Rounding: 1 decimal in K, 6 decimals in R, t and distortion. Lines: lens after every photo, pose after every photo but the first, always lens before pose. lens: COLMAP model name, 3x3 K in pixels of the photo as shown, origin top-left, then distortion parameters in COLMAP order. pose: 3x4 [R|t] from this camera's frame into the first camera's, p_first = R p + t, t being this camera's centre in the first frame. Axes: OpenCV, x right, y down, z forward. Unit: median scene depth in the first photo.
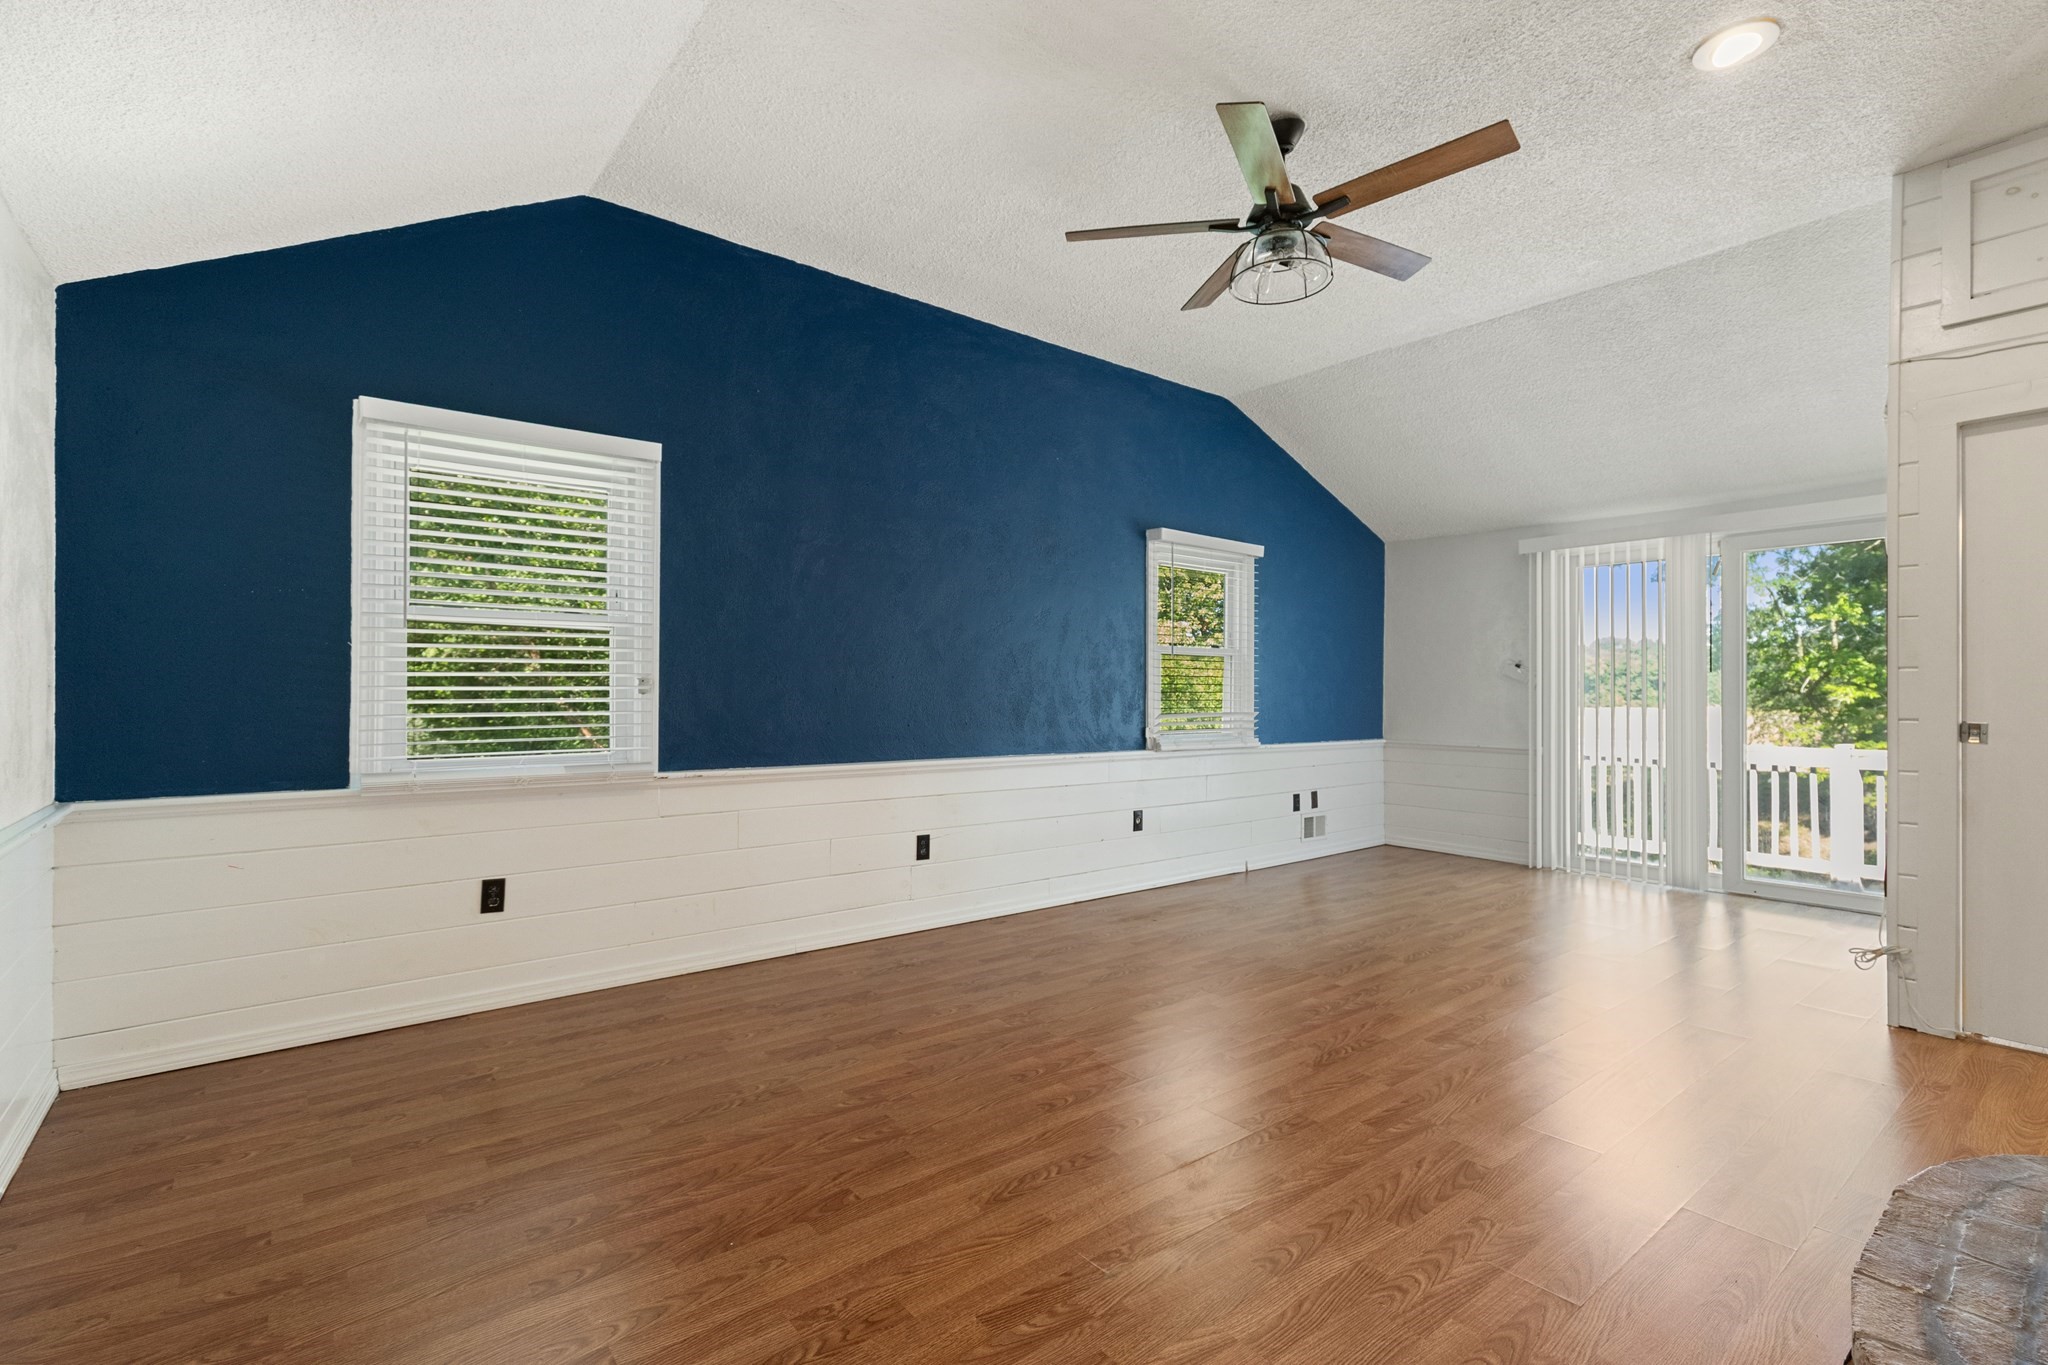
lens RADIAL K [[929.6, 0, 1010.5], [0, 929.6, 692.4], [0, 0, 1]] dist [0.008299, -0.000592]
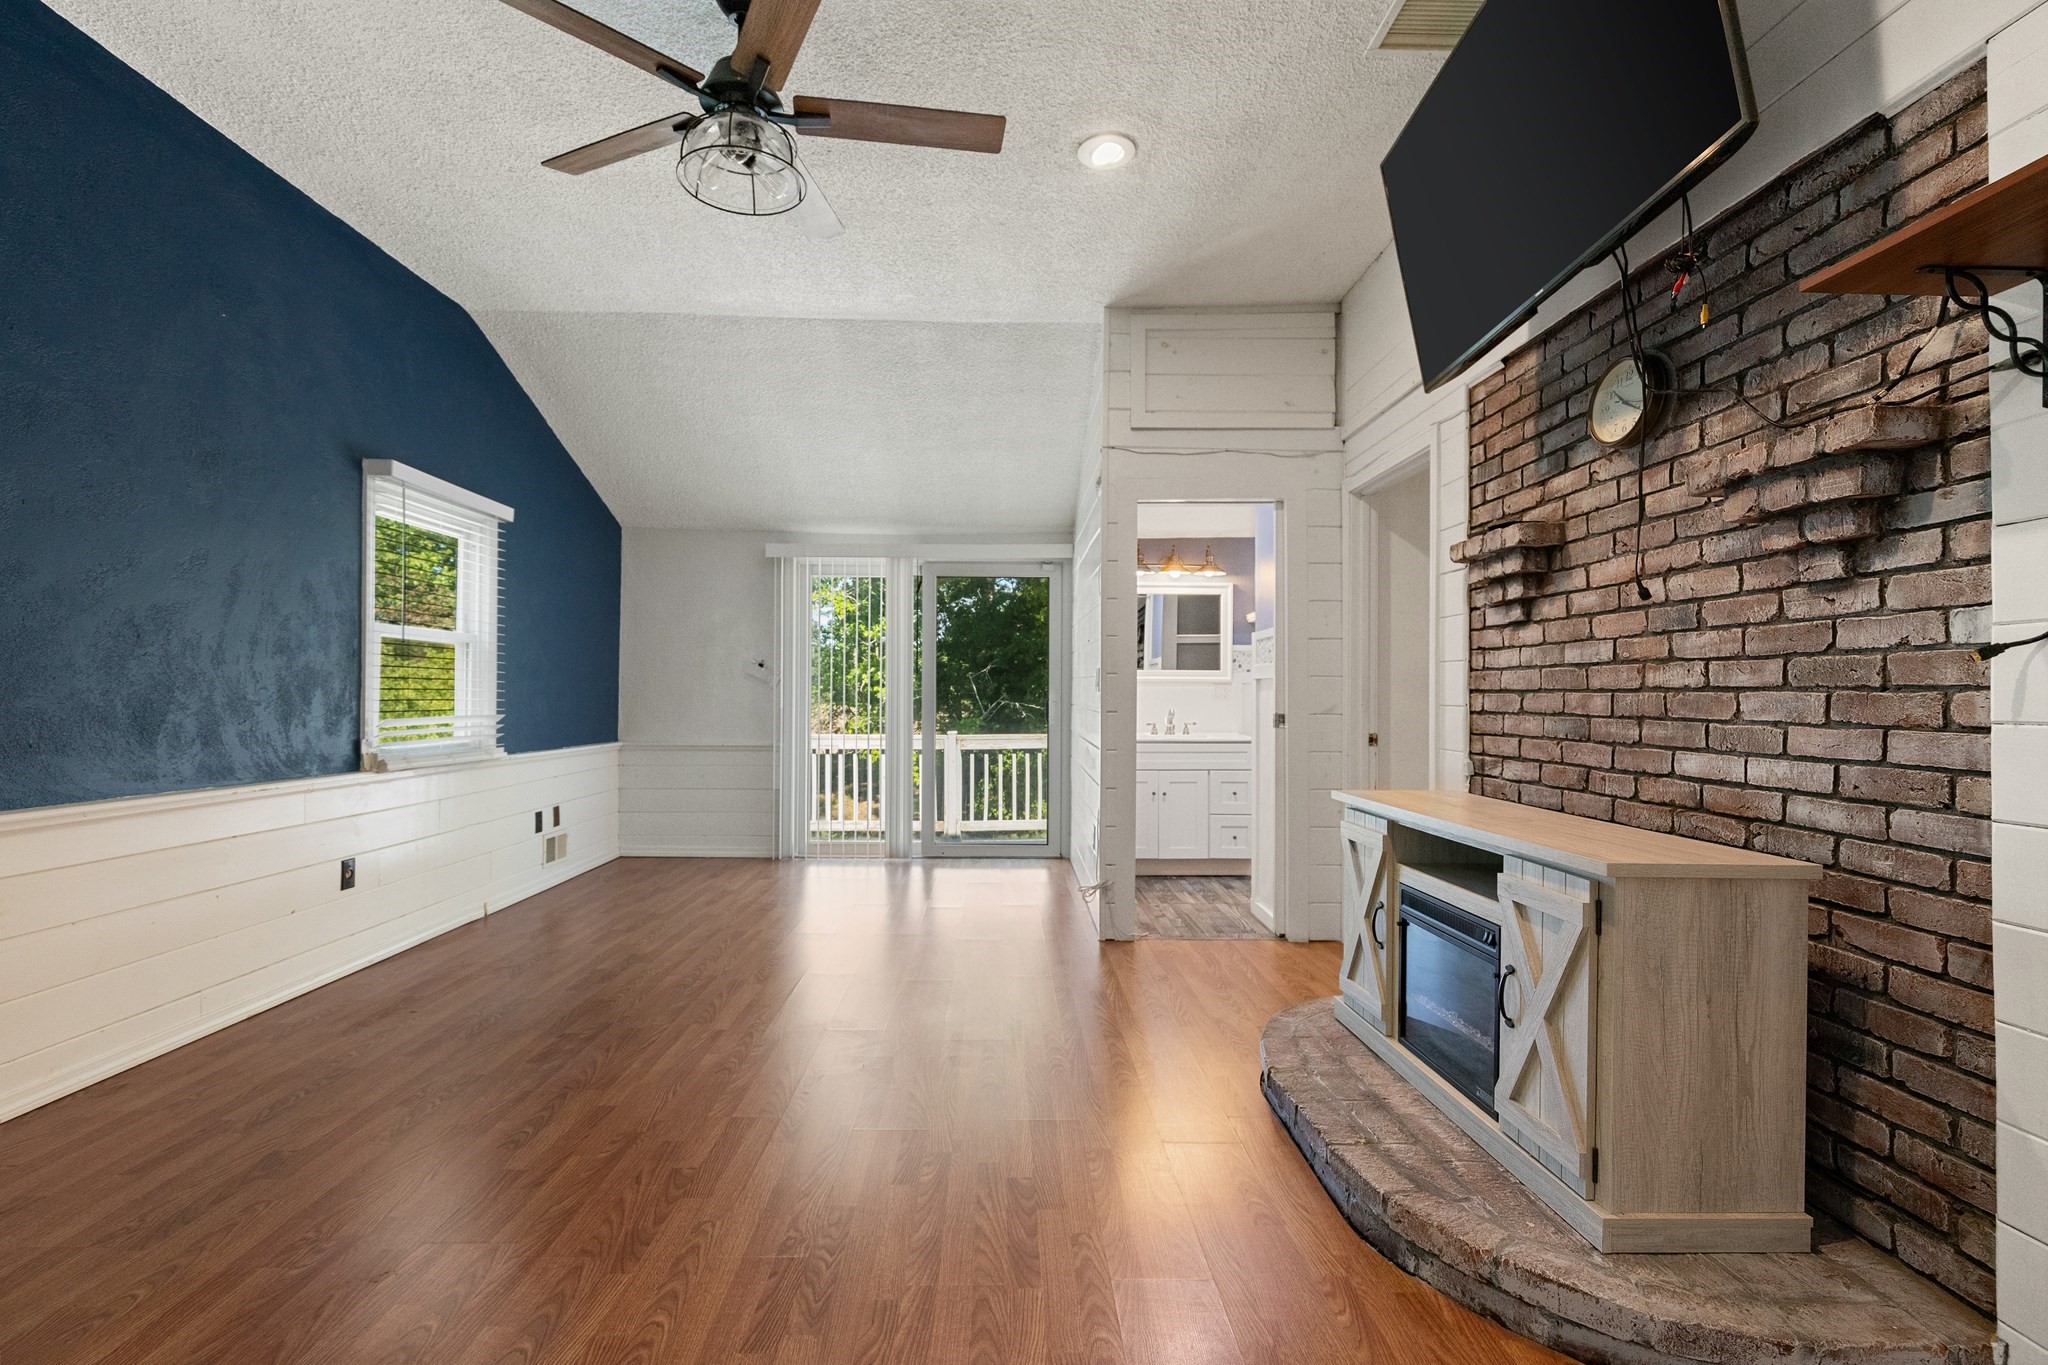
lens RADIAL K [[924.5, 0, 1017.1], [0, 924.5, 690.2], [0, 0, 1]] dist [0.005139, -0.001192]
pose [[0.602684, 0.003424, 0.797973, -0.118601], [-0.002544, 0.999994, -0.002370, 0.000862], [-0.797976, -0.000601, 0.602689, 0.188310]]
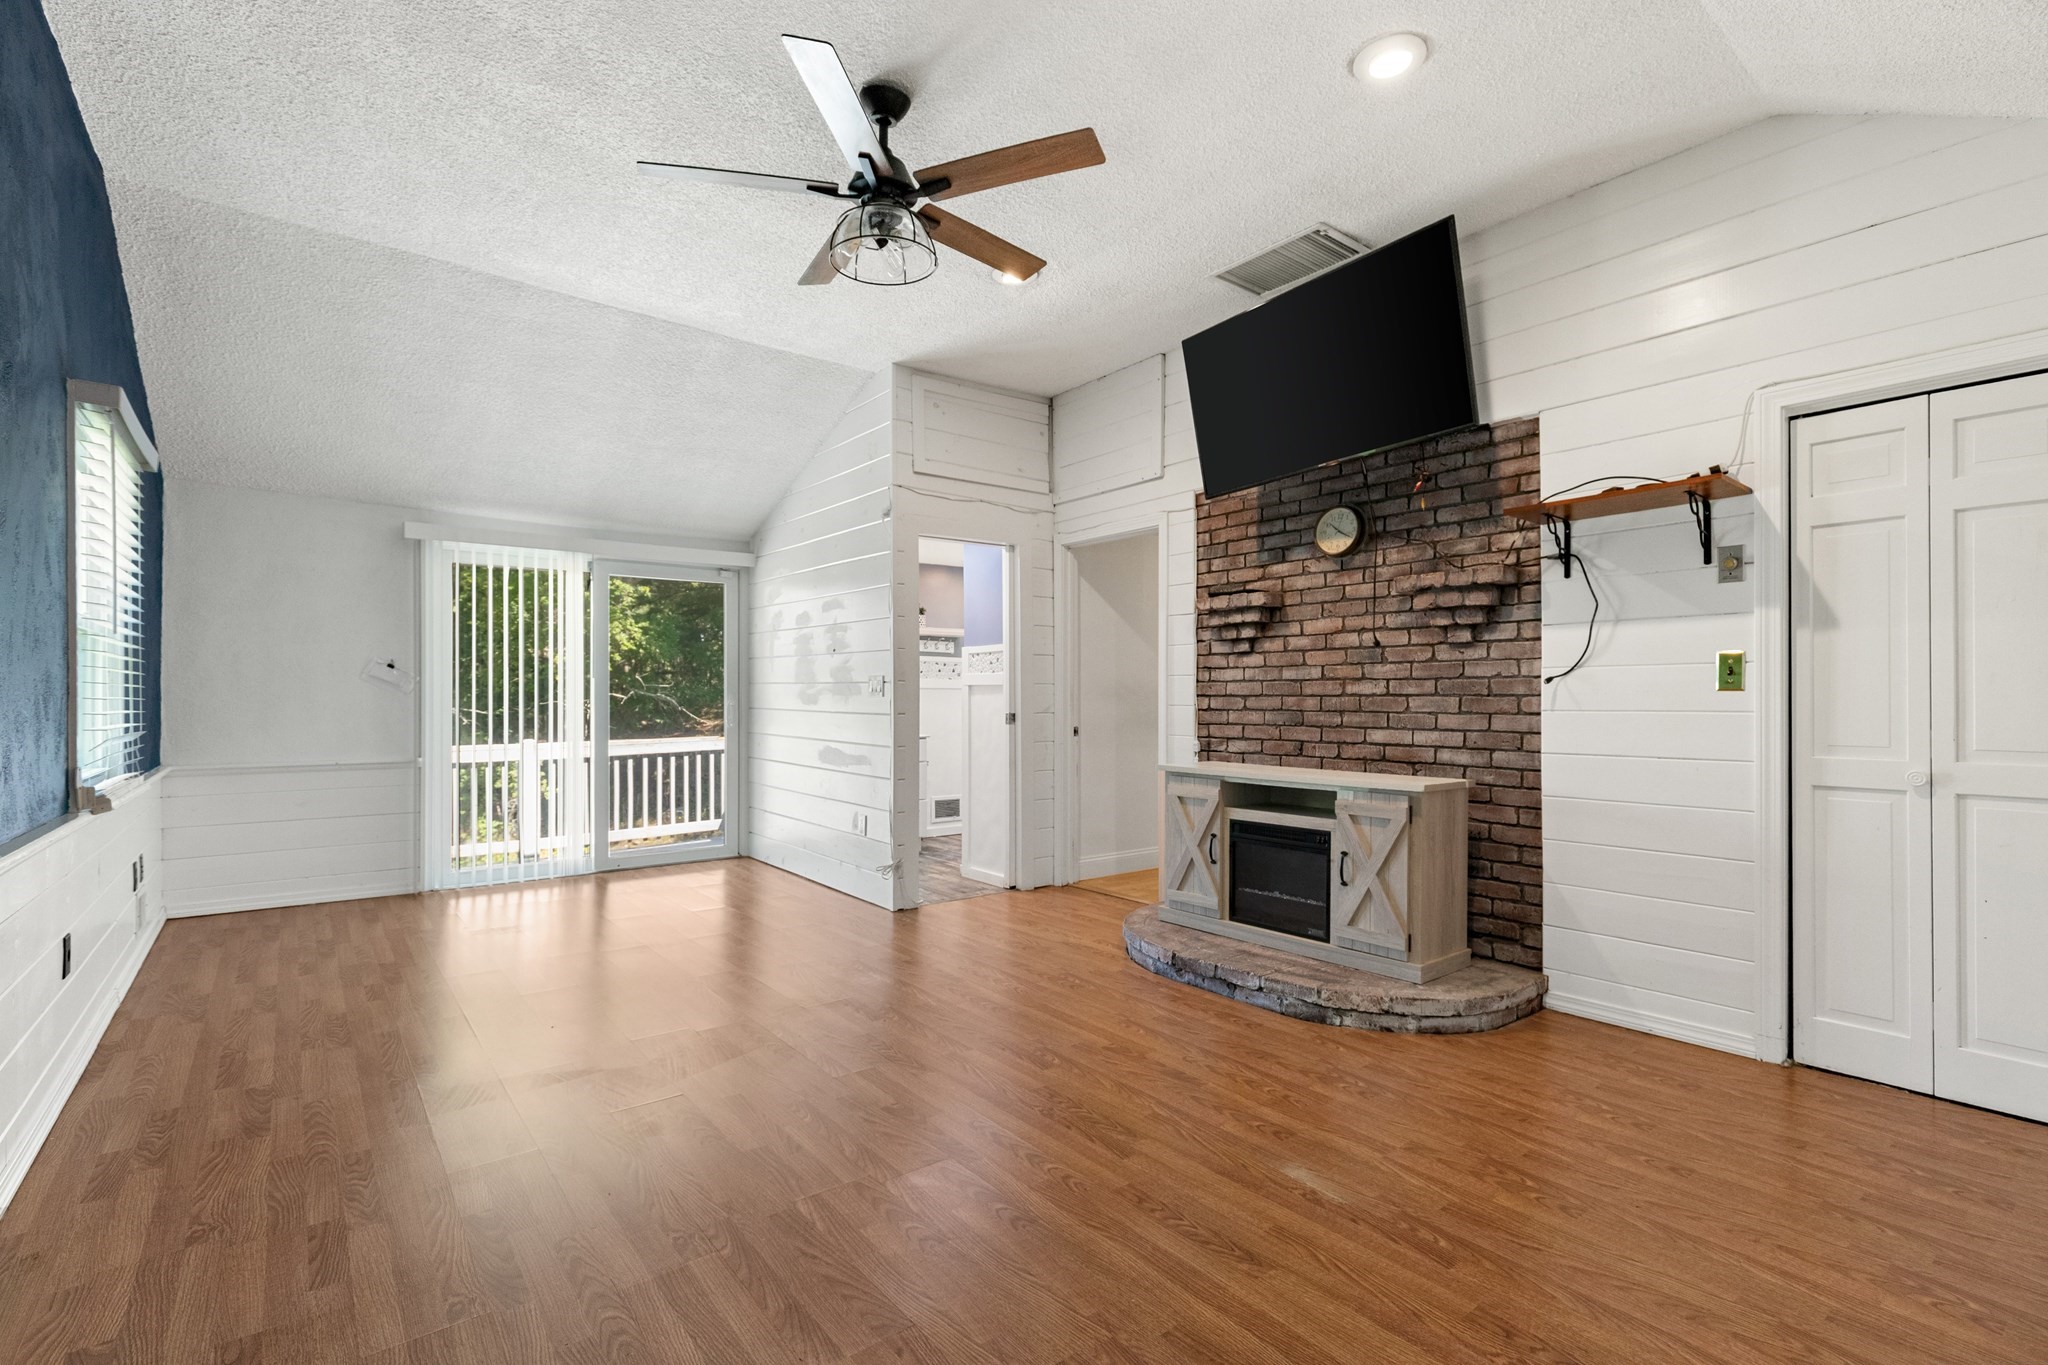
lens RADIAL K [[931.2, 0, 1014.4], [0, 931.2, 698.5], [0, 0, 1]] dist [0.007895, -0.001196]
pose [[-0.000732, -0.004916, 0.999988, -0.377079], [0.000815, 0.999988, 0.004916, -0.002751], [-0.999999, 0.000819, -0.000728, 0.502721]]
